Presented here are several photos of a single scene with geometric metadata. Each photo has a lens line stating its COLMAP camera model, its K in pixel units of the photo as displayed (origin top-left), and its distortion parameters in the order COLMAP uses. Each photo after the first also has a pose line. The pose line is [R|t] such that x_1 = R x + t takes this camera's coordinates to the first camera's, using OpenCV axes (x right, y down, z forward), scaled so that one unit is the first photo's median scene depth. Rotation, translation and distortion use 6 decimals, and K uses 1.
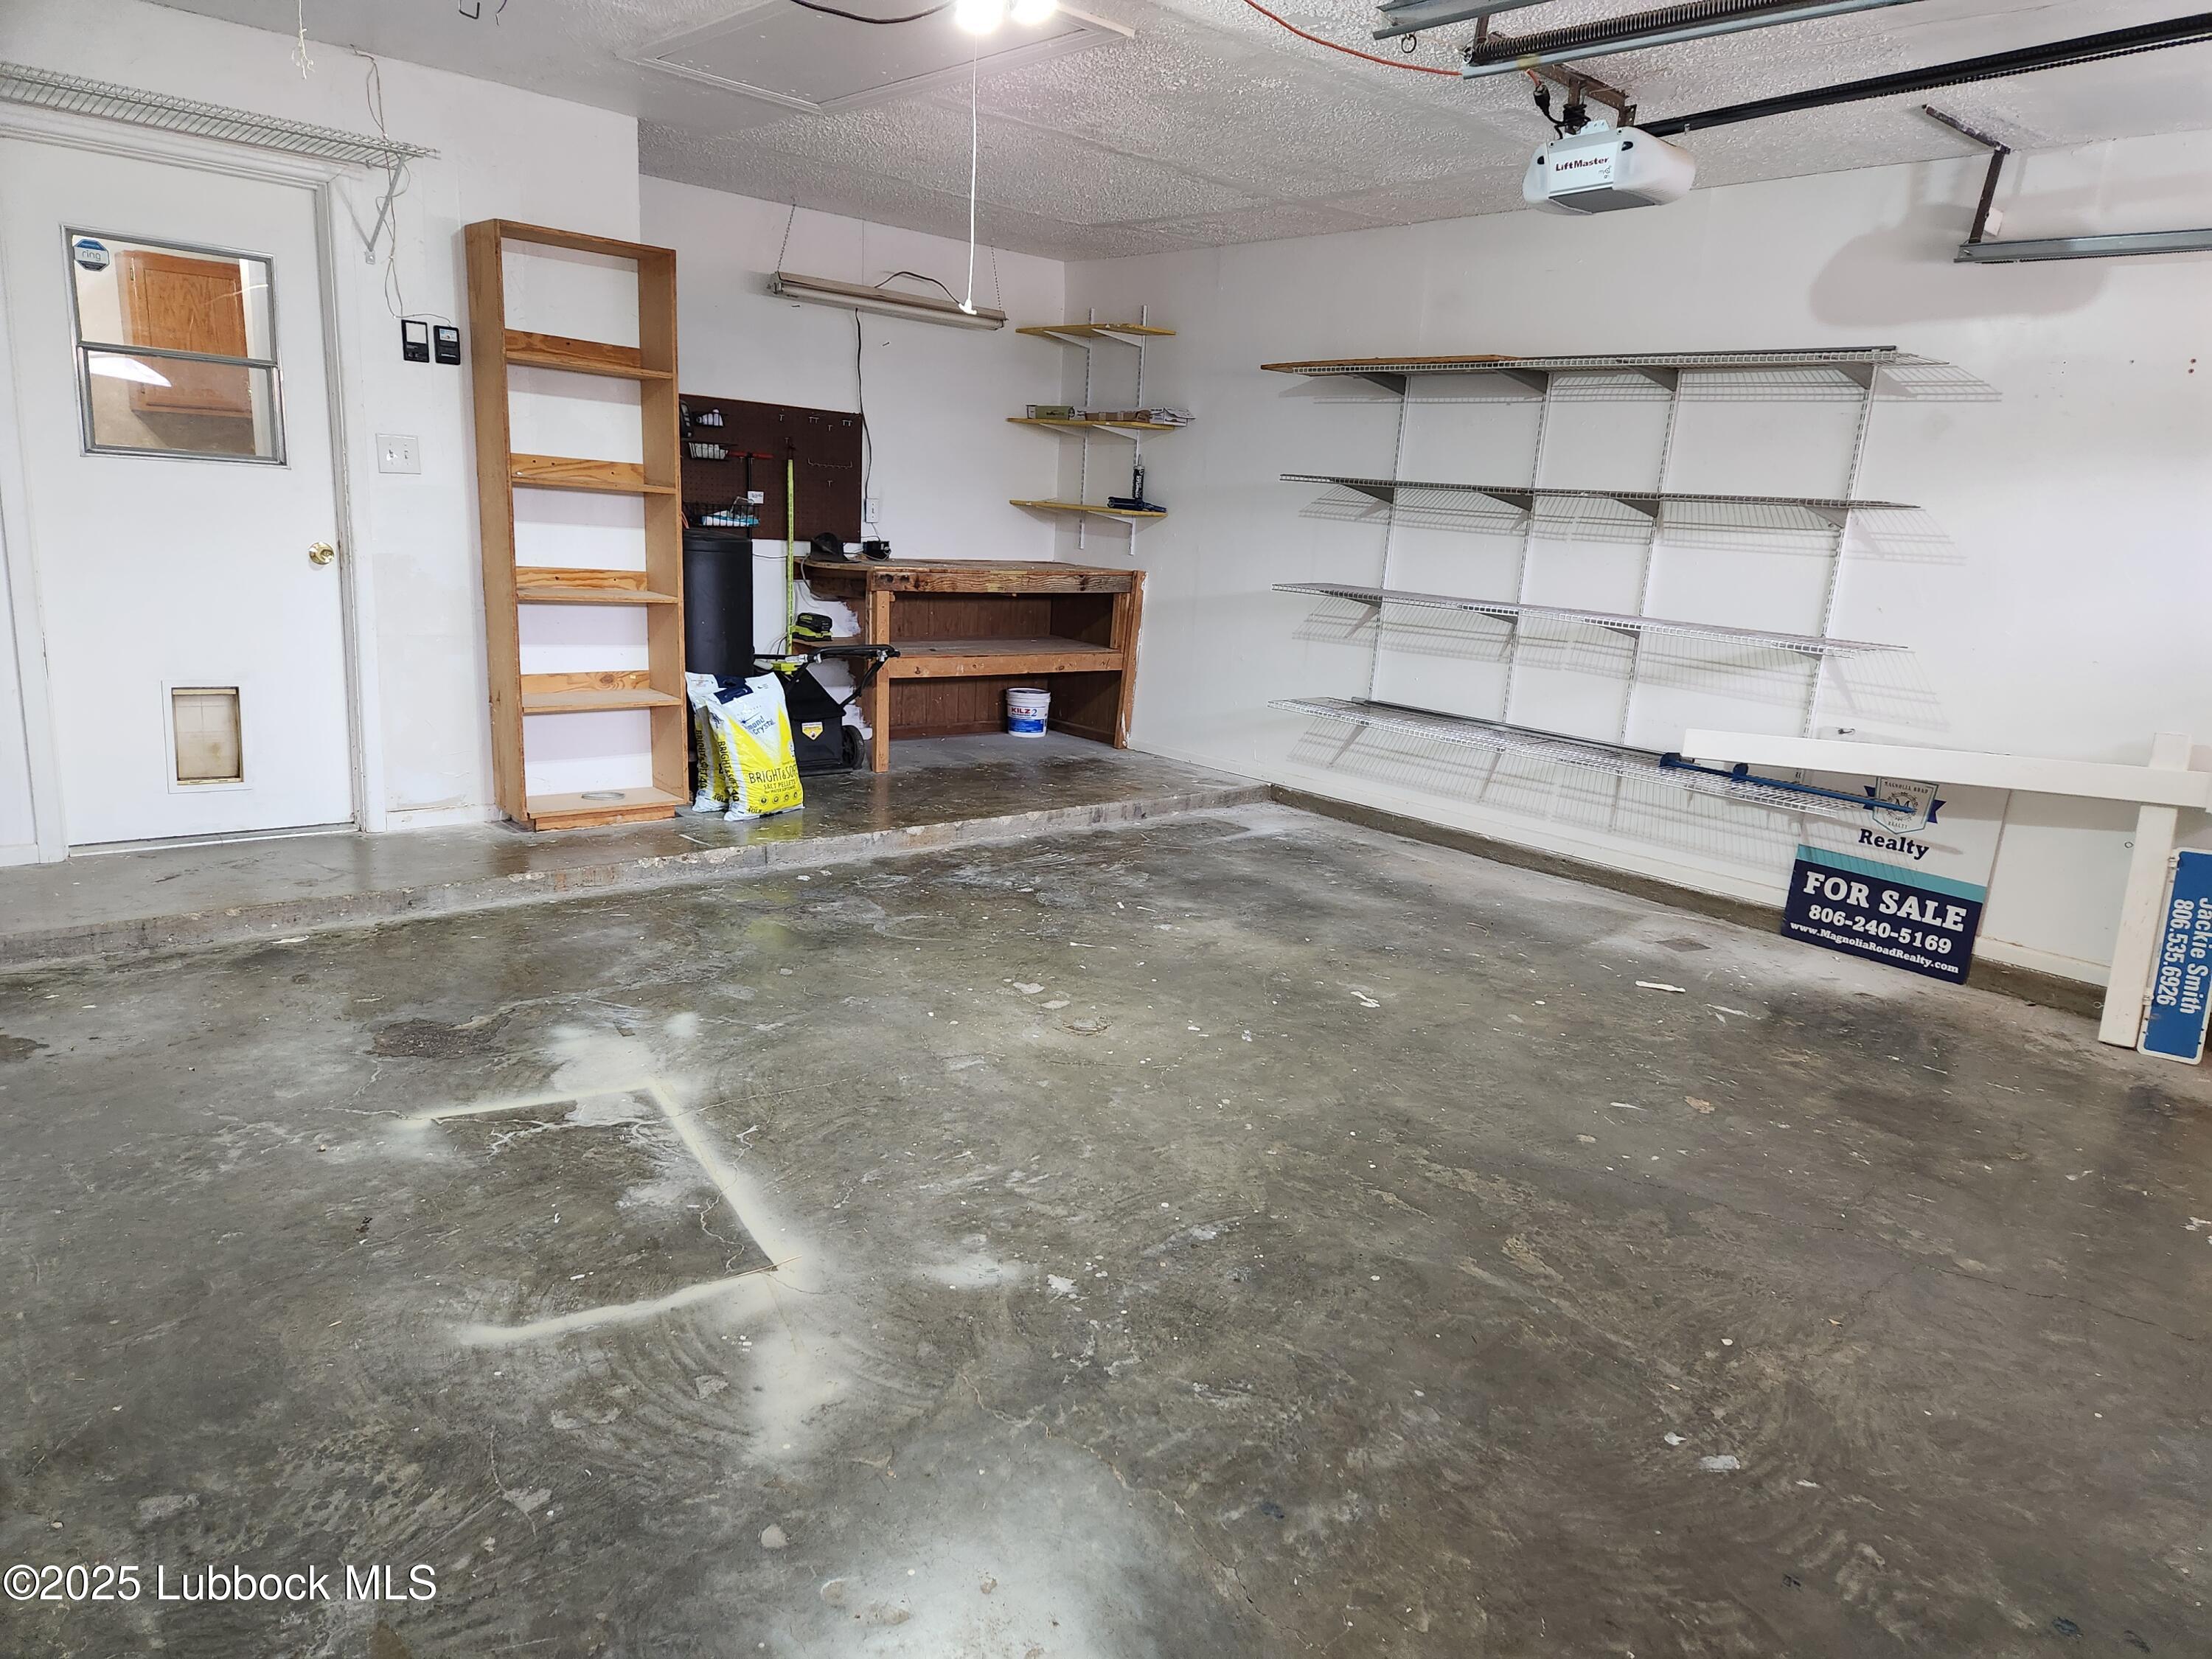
lens RADIAL K [[1489.2, 0, 1164.4], [0, 1489.2, 851.0], [0, 0, 1]] dist [0.072020, -0.049872]
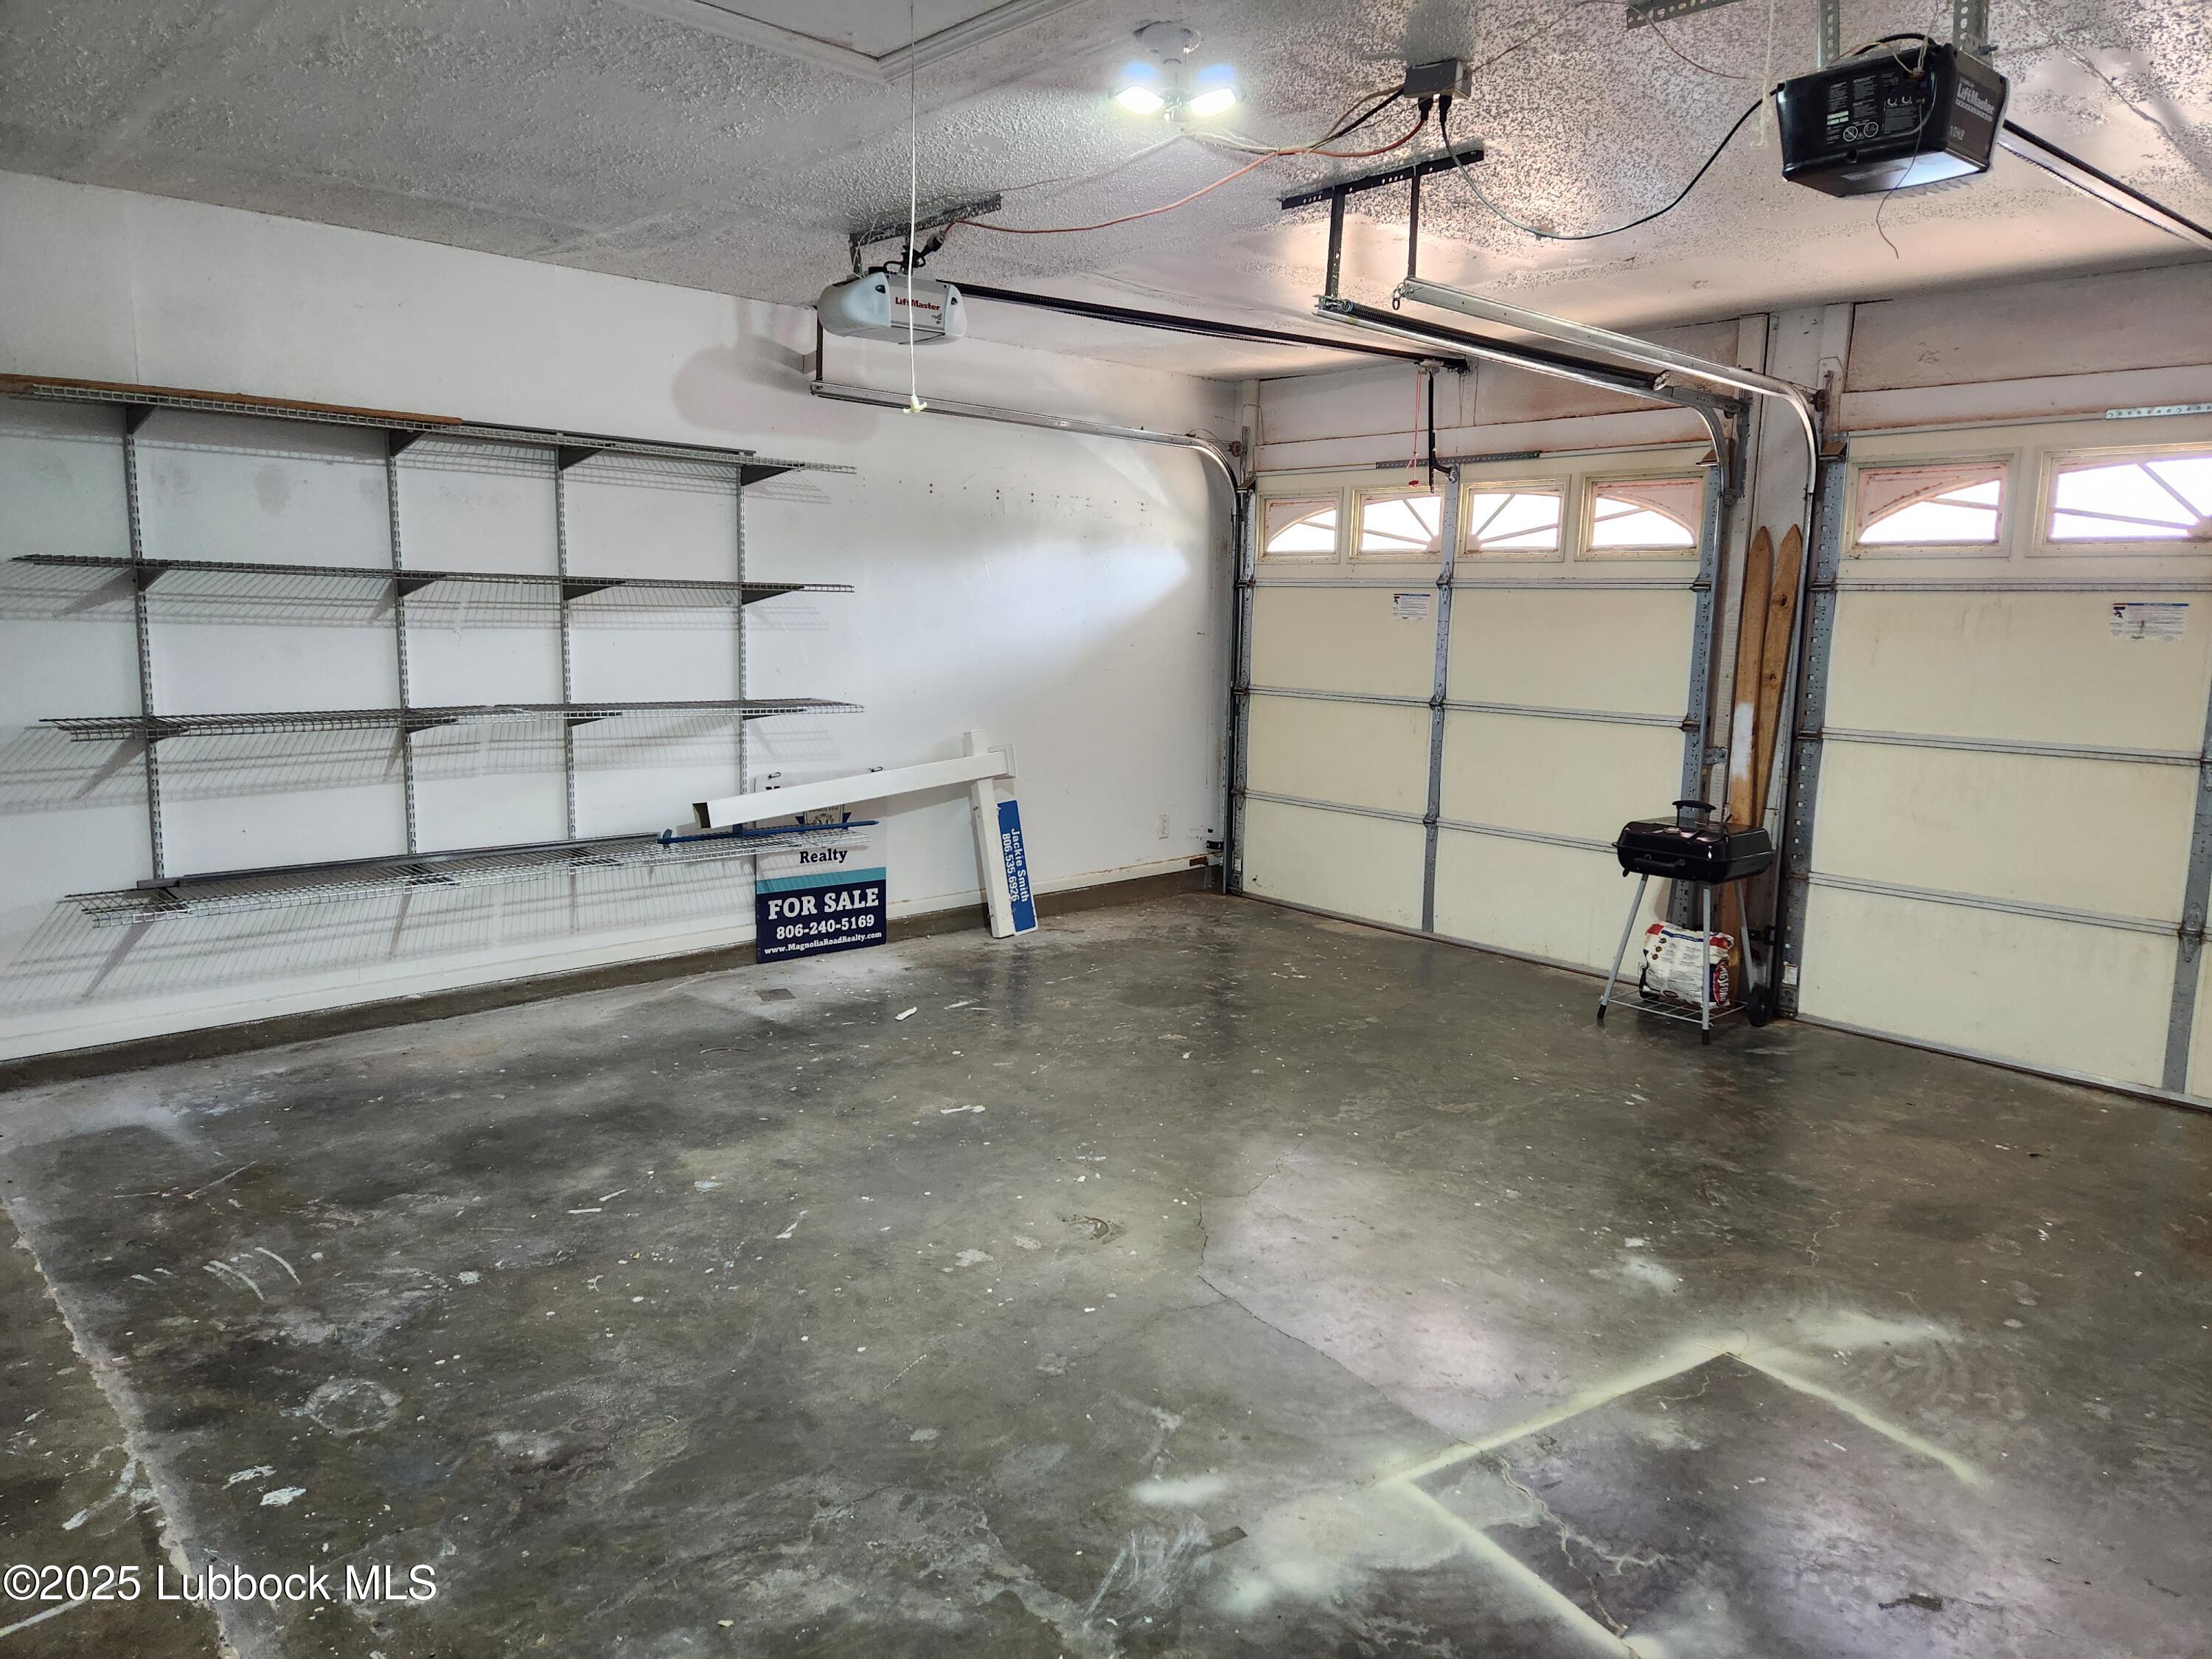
lens RADIAL K [[1489.2, 0, 1107.2], [0, 1489.2, 821.1], [0, 0, 1]] dist [0.072020, -0.049872]
pose [[-0.019798, -0.211902, 0.977090, -0.710677], [0.207555, 0.955120, 0.211343, -0.244115], [-0.978023, 0.206984, 0.025071, 0.751325]]
